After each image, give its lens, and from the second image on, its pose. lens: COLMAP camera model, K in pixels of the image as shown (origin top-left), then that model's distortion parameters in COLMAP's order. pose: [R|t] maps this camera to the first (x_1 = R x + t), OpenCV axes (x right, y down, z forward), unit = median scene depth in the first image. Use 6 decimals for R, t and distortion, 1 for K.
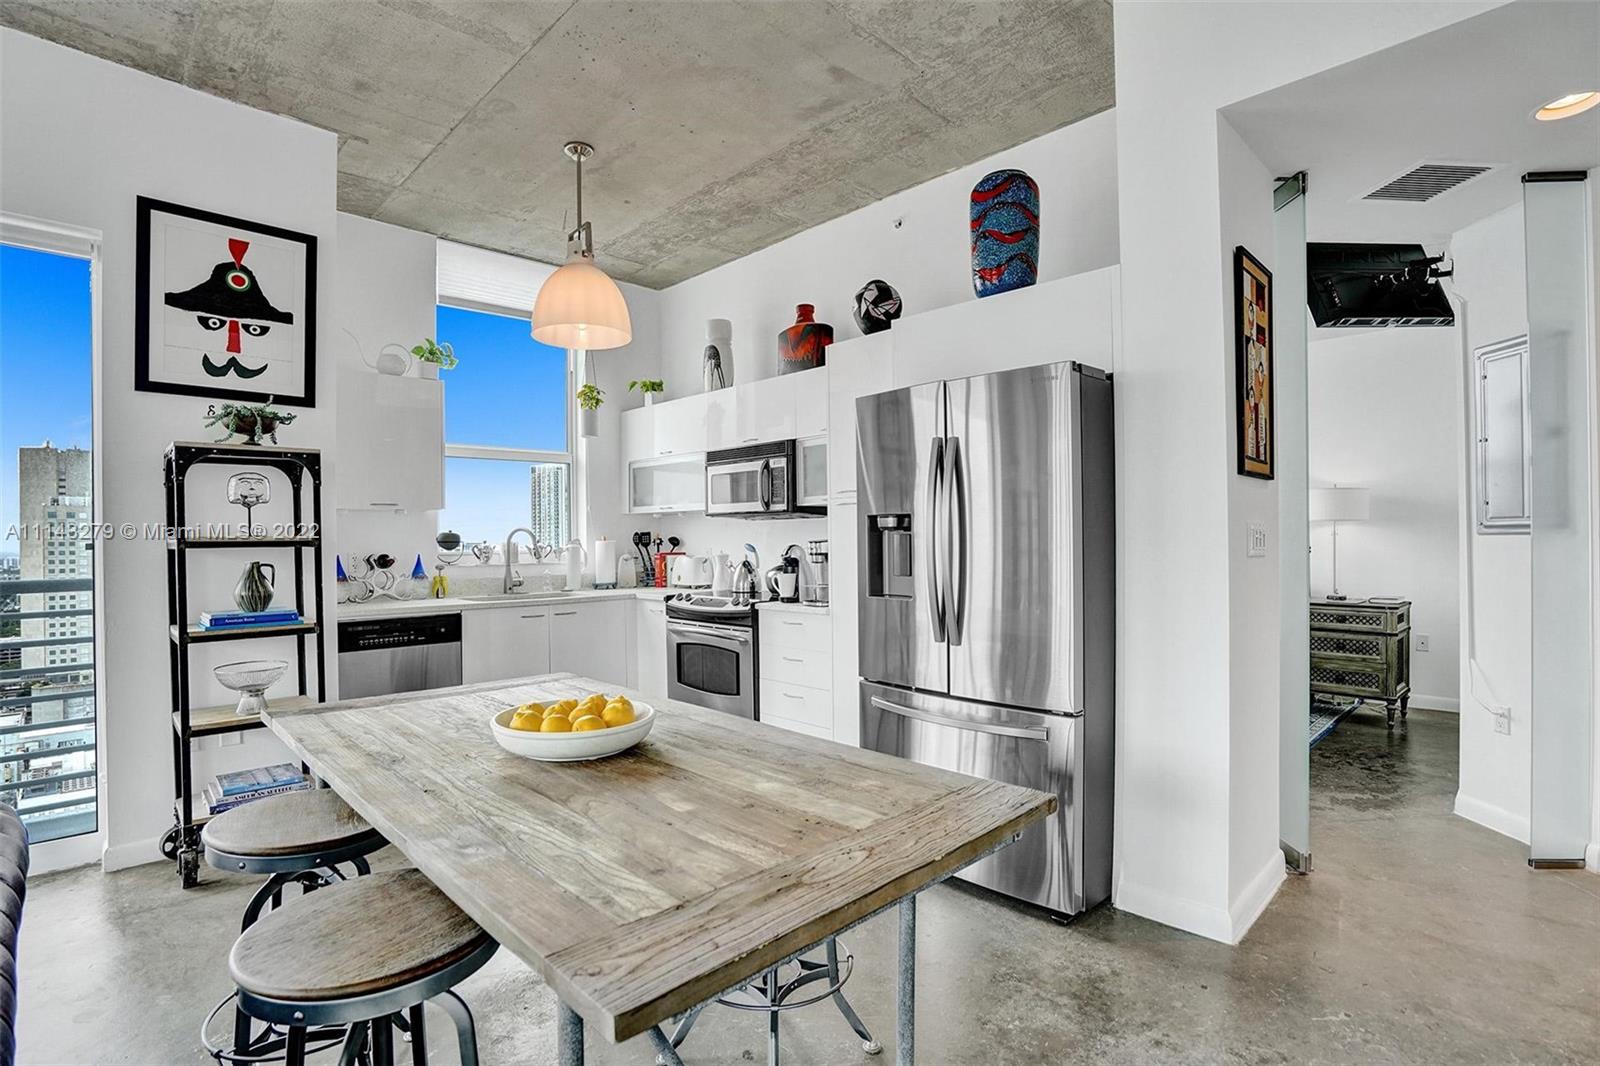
lens RADIAL K [[768.7, 0, 799.1], [0, 768.7, 537.4], [0, 0, 1]] dist [-0.054003, 0.020616]
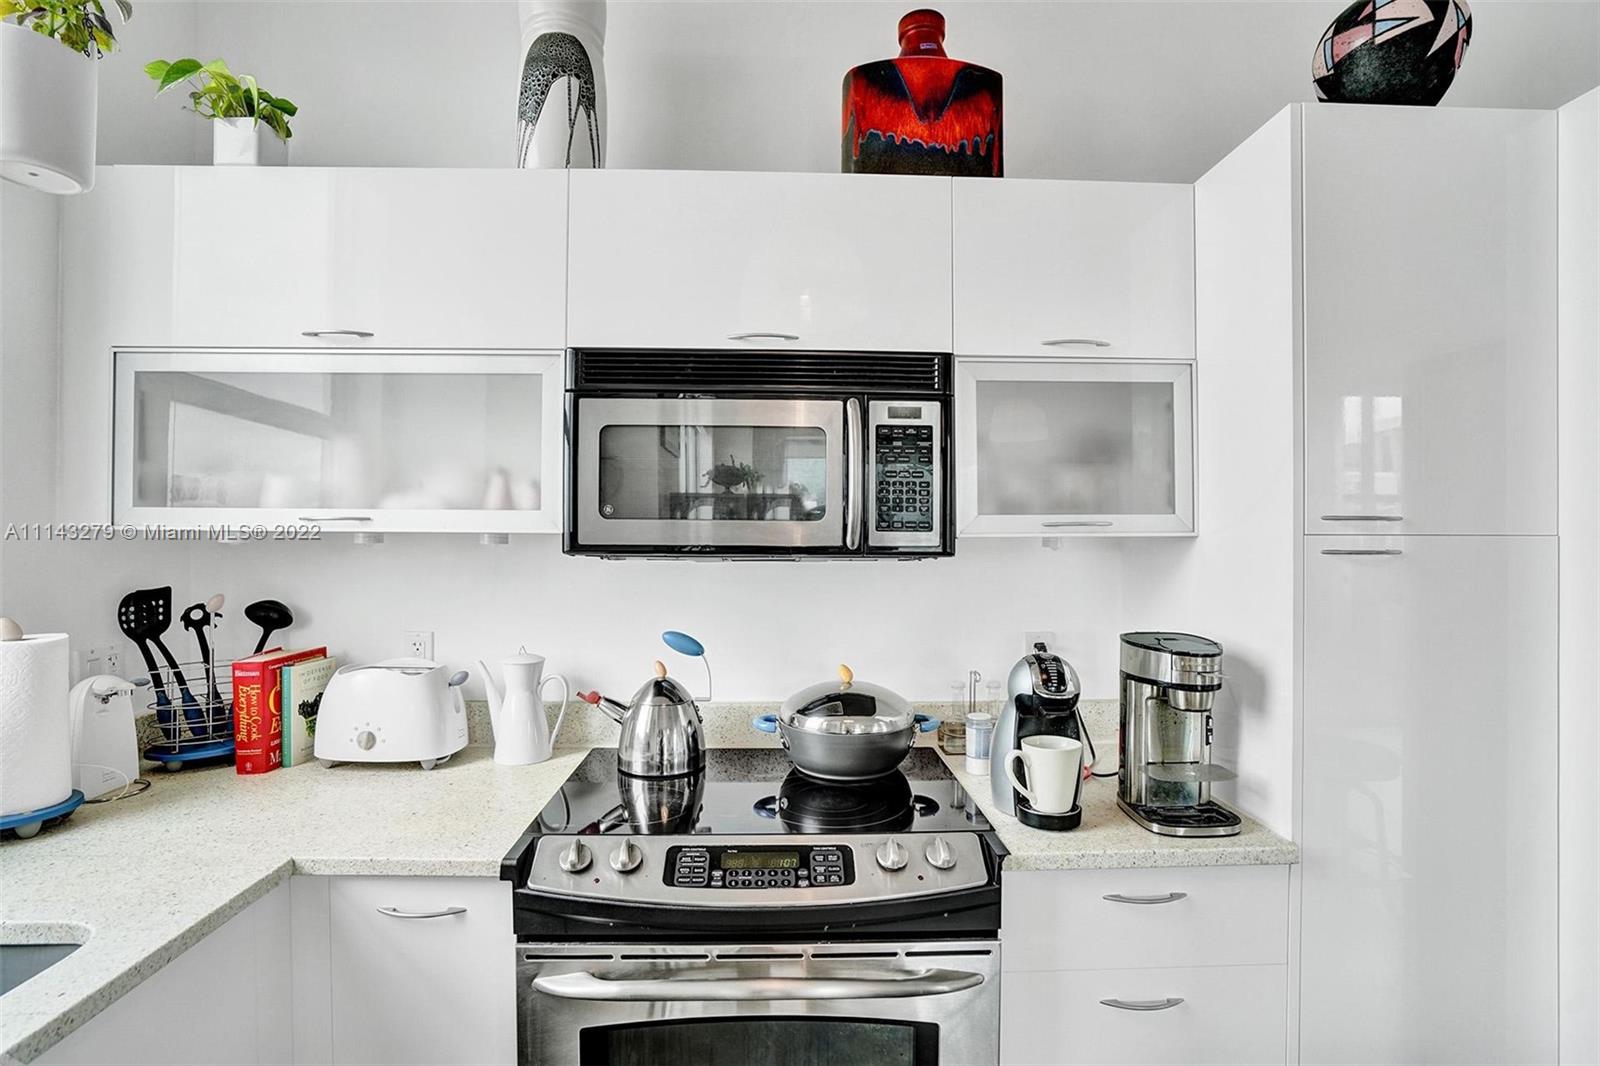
lens RADIAL K [[768.7, 0, 798.4], [0, 768.7, 537.9], [0, 0, 1]] dist [-0.054003, 0.020616]
pose [[0.680079, 0.011084, 0.733055, -0.337987], [-0.011848, 0.999921, -0.004127, -0.040162], [-0.733043, -0.005878, 0.680156, 0.847190]]
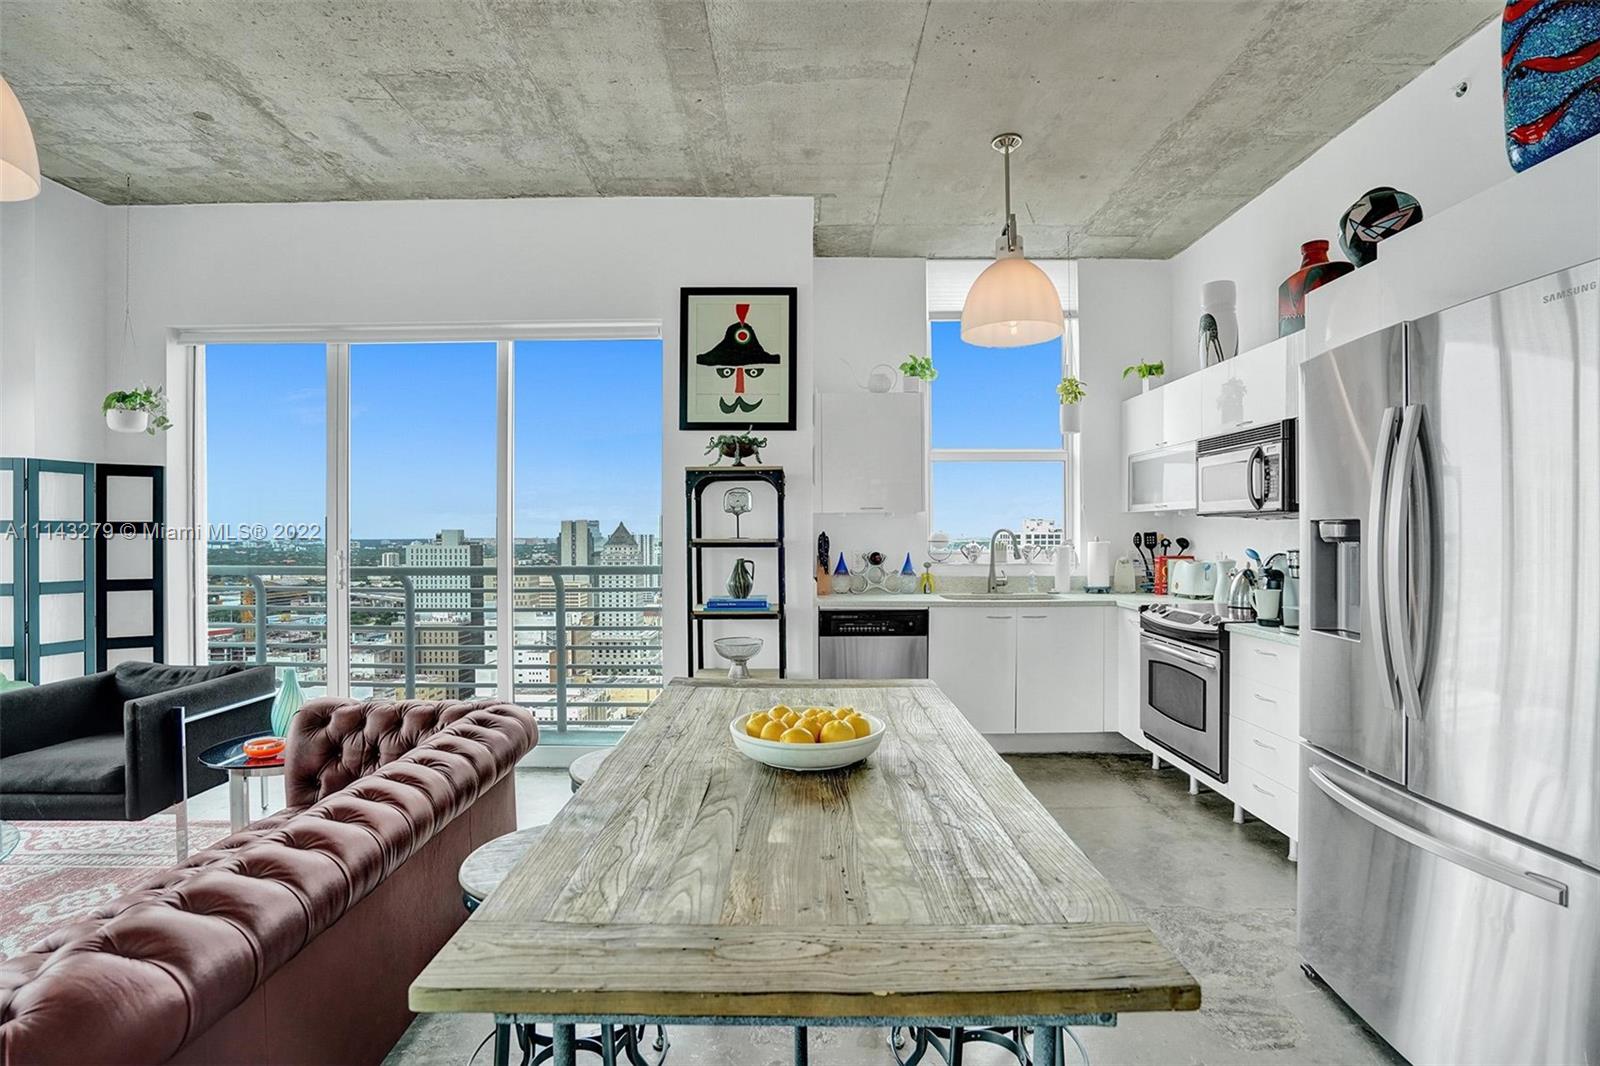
lens RADIAL K [[768.7, 0, 804.7], [0, 768.7, 533.2], [0, 0, 1]] dist [-0.054003, 0.020616]
pose [[0.715474, 0.008782, -0.698584, 0.183834], [-0.005070, 0.999960, 0.007378, -0.014444], [0.698621, -0.001737, 0.715490, 0.110294]]
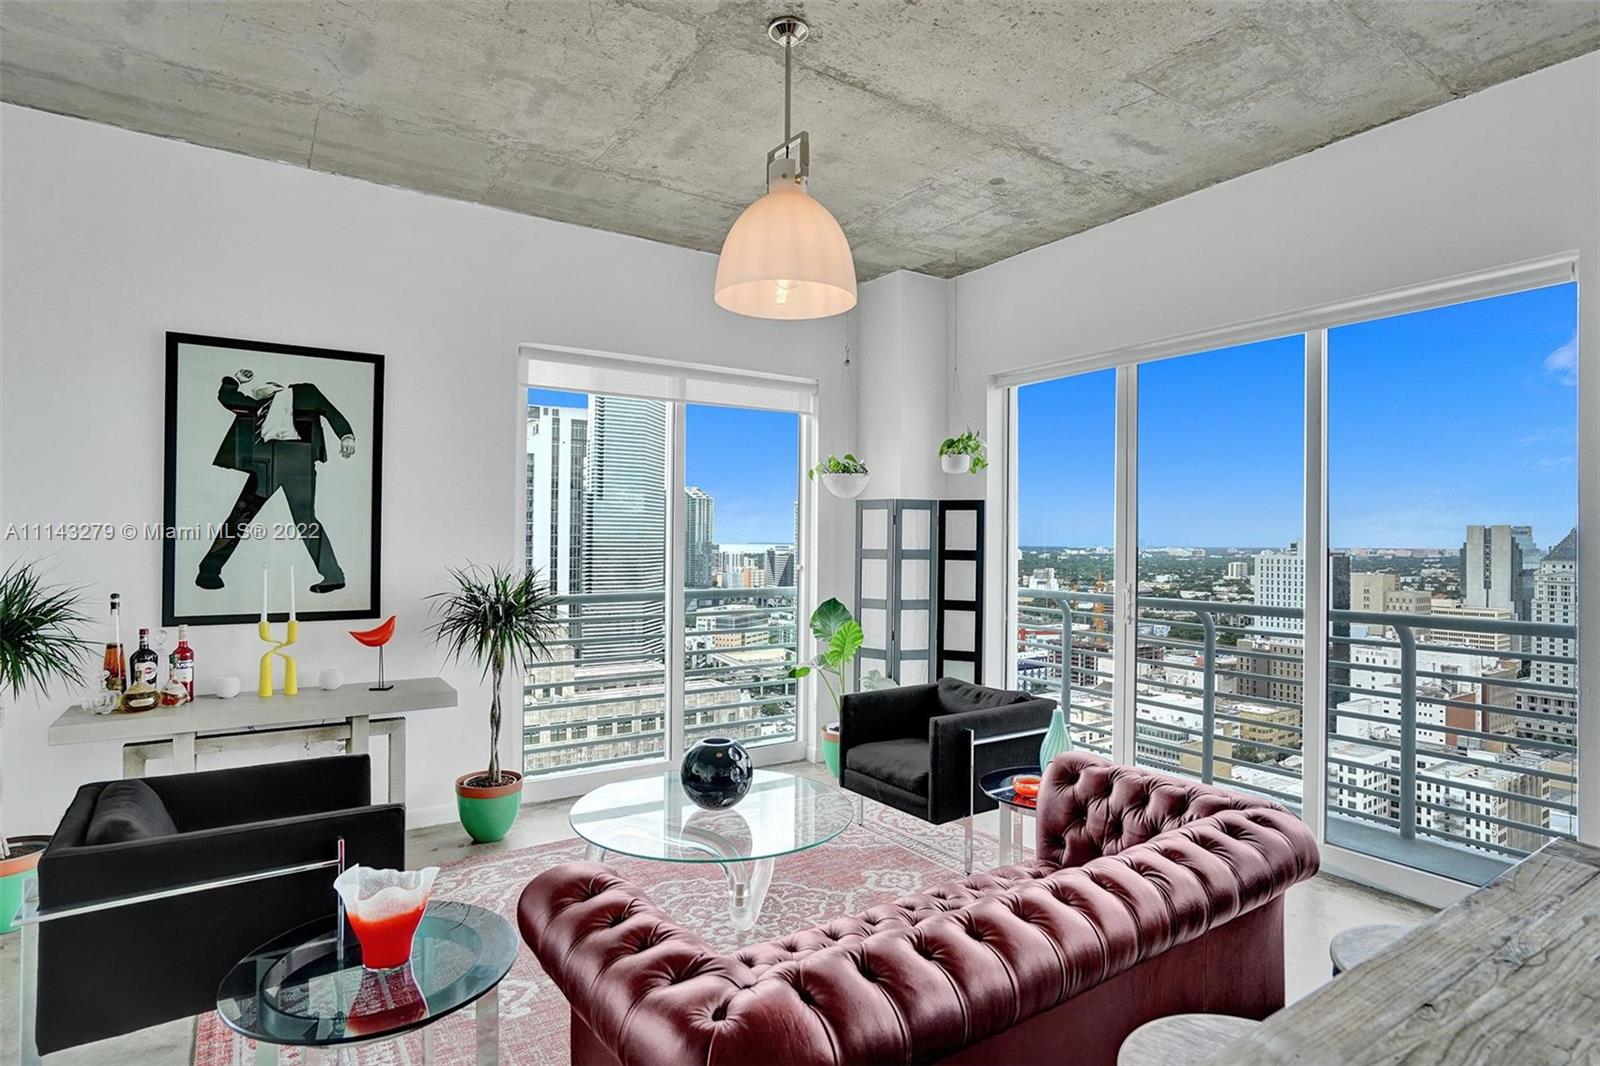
lens RADIAL K [[841.3, 0, 788.7], [0, 841.3, 529.2], [0, 0, 1]] dist [-0.032590, 0.014452]
pose [[-0.196892, -0.000617, -0.980425, 0.157286], [-0.007529, 0.999971, 0.000882, -0.048524], [0.980396, 0.007555, -0.196891, 0.187031]]
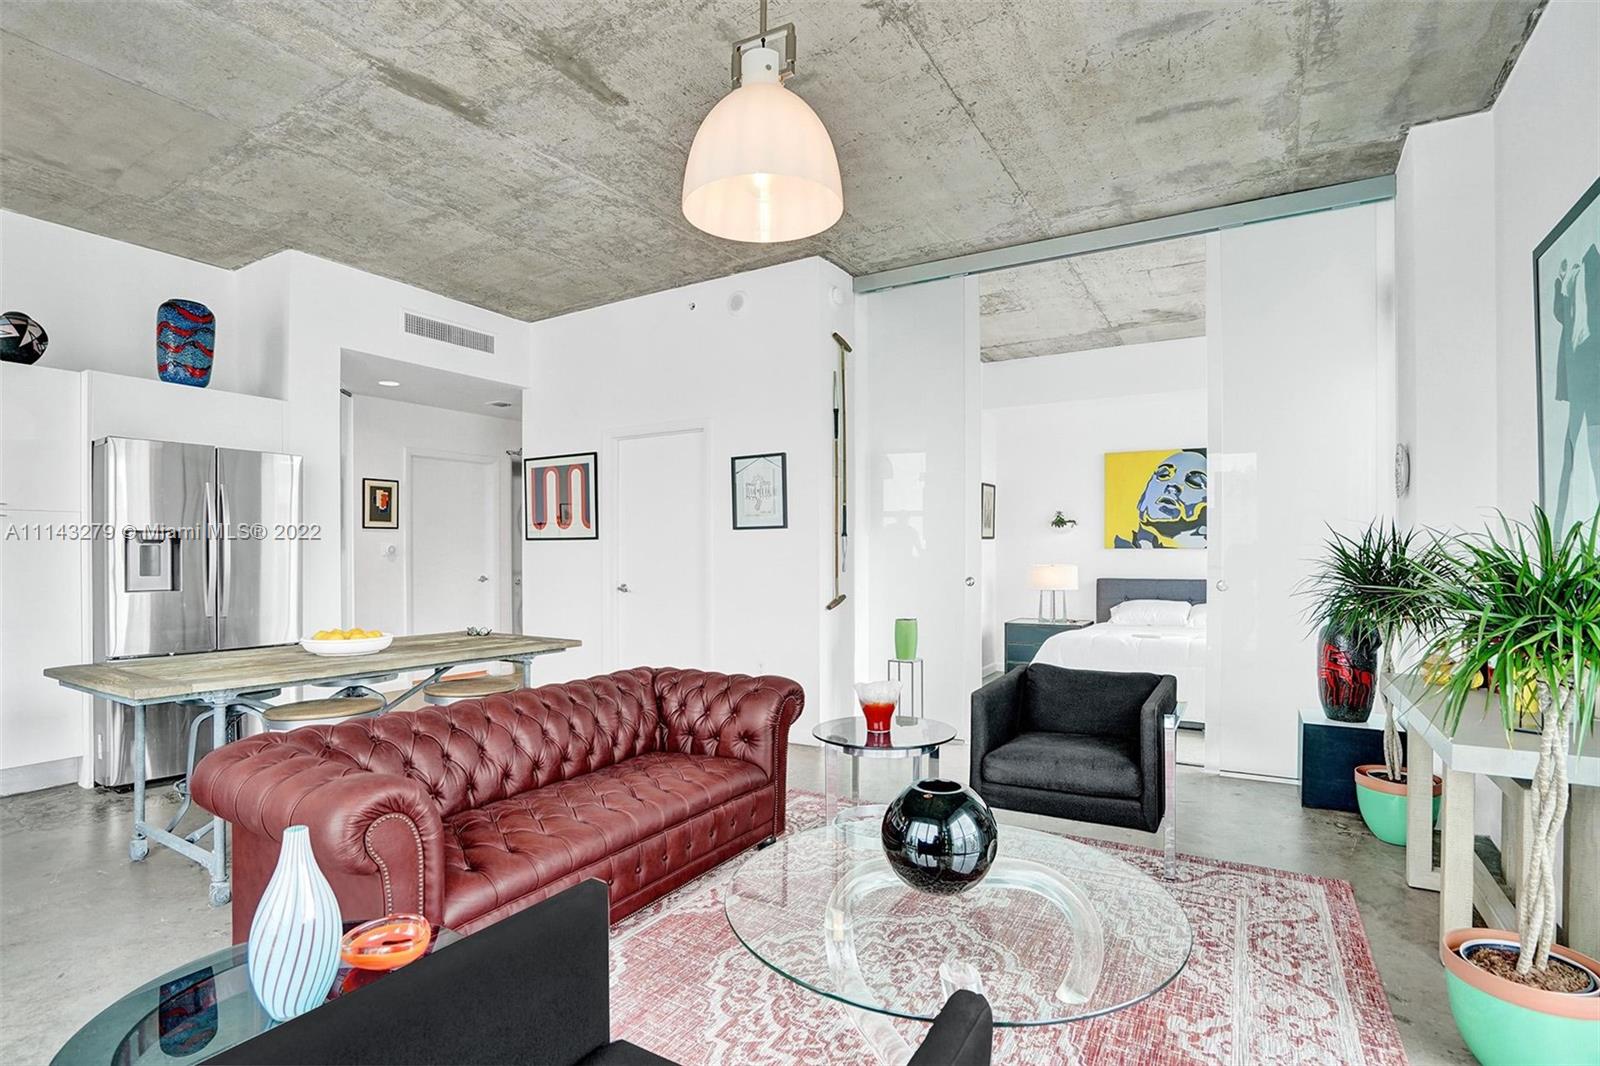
lens RADIAL K [[768.7, 0, 781.8], [0, 768.7, 556.6], [0, 0, 1]] dist [-0.054003, 0.020616]
pose [[-0.232661, 0.007702, 0.972527, -1.034846], [0.003549, 0.999969, -0.007070, 0.019721], [-0.972551, 0.001807, -0.232681, 0.165702]]
